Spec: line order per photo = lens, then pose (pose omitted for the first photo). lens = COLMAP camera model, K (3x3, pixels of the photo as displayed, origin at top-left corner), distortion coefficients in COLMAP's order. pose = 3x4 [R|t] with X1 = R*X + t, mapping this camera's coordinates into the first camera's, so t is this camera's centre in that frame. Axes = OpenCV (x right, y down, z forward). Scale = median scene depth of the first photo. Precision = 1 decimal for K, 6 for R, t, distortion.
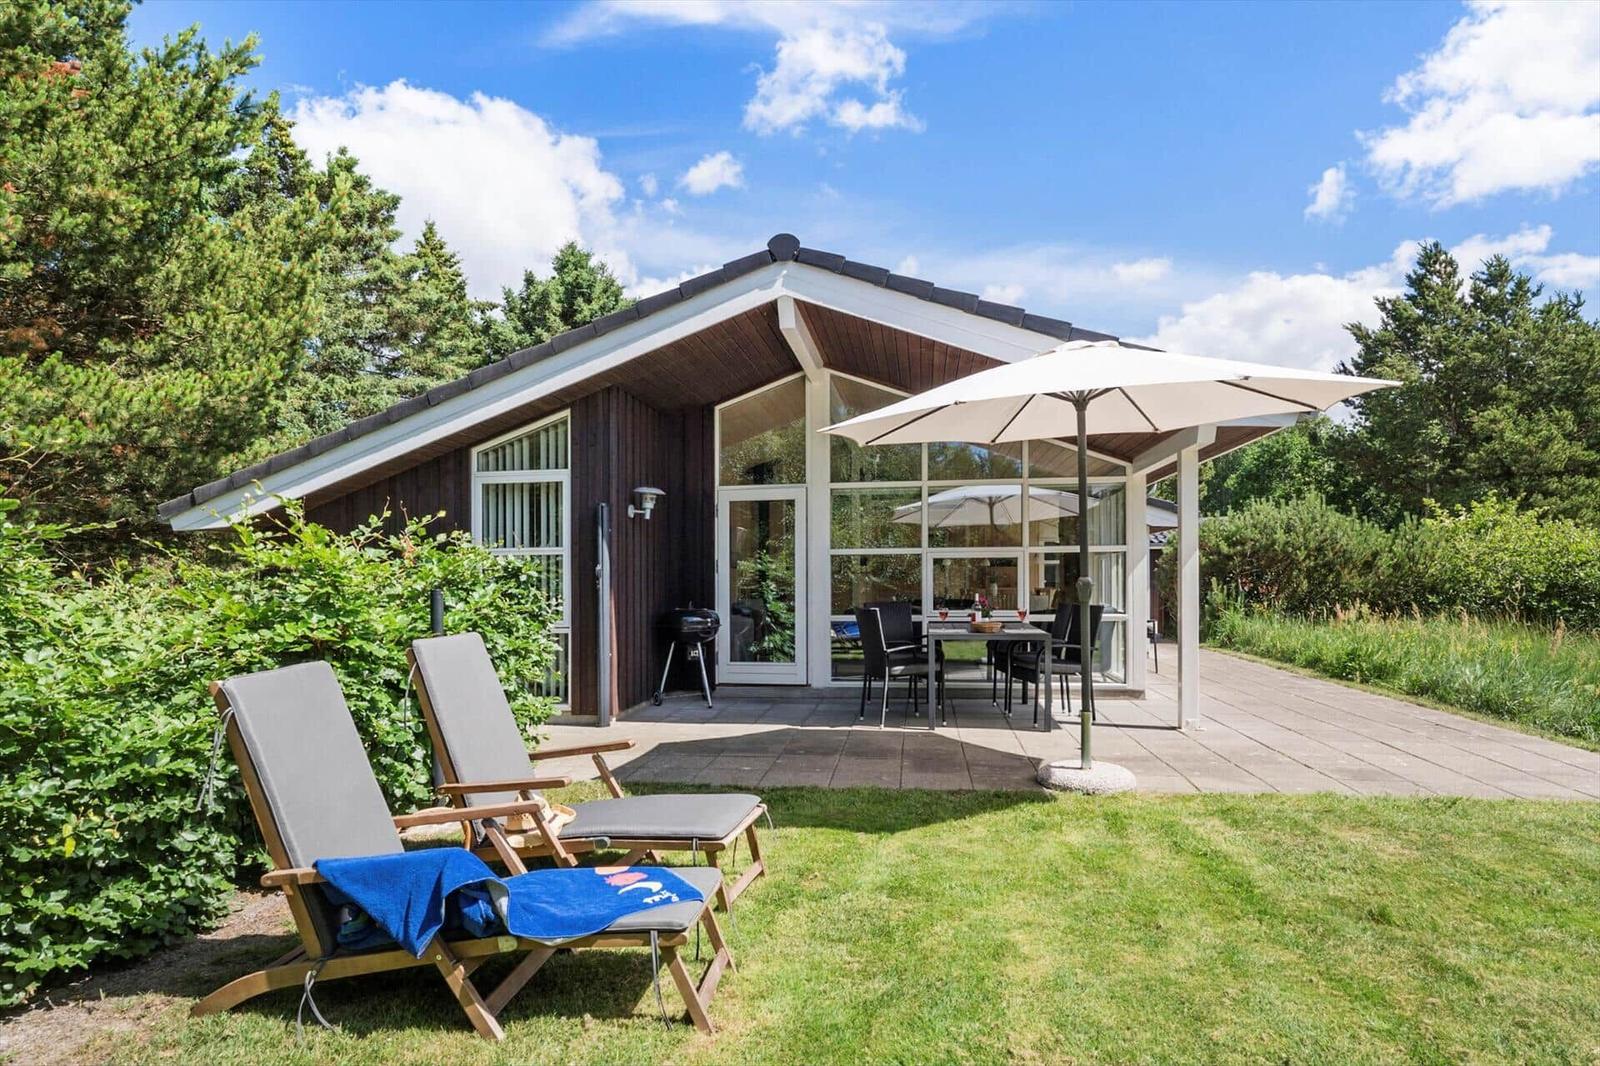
lens RADIAL K [[979.0, 0, 800.4], [0, 979.0, 551.3], [0, 0, 1]] dist [0.018879, 0.000345]
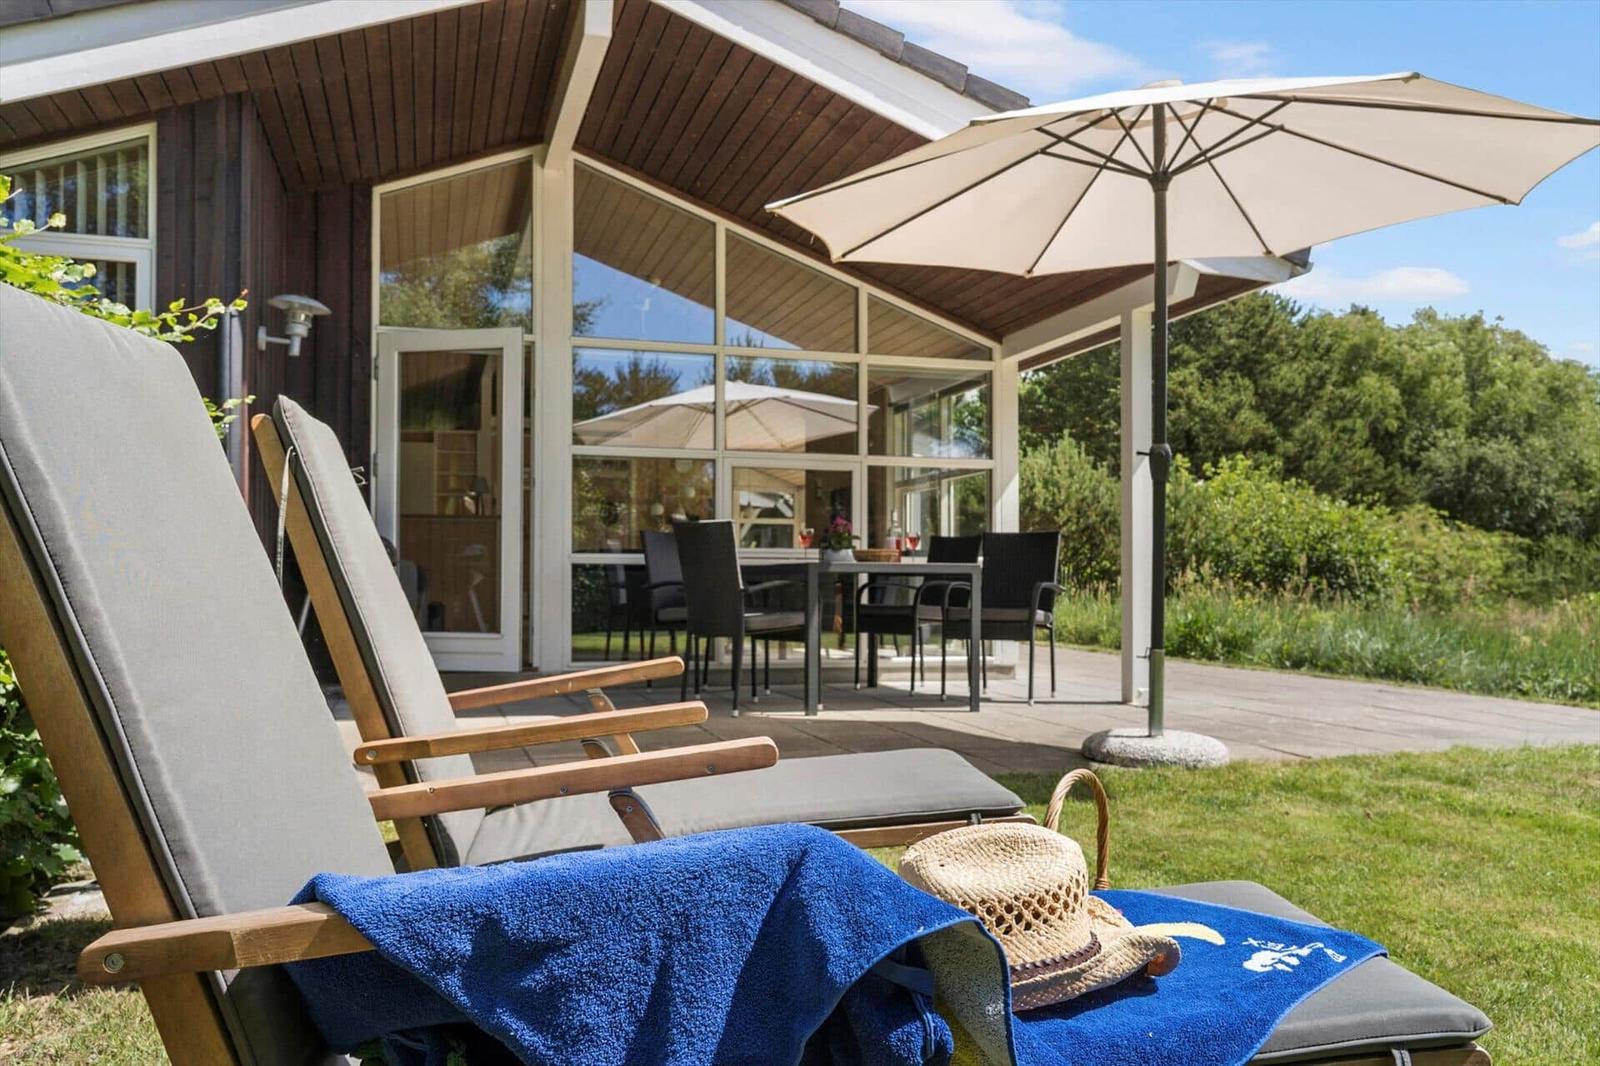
lens RADIAL K [[1352.0, 0, 800.0], [0, 1352.0, 533.0], [0, 0, 1]] dist [0.009310, 0.006265]
pose [[0.901973, 0.028032, 0.430883, -0.202049], [-0.017681, 0.999451, -0.028010, 0.074094], [-0.431431, 0.017646, 0.901973, 0.182275]]
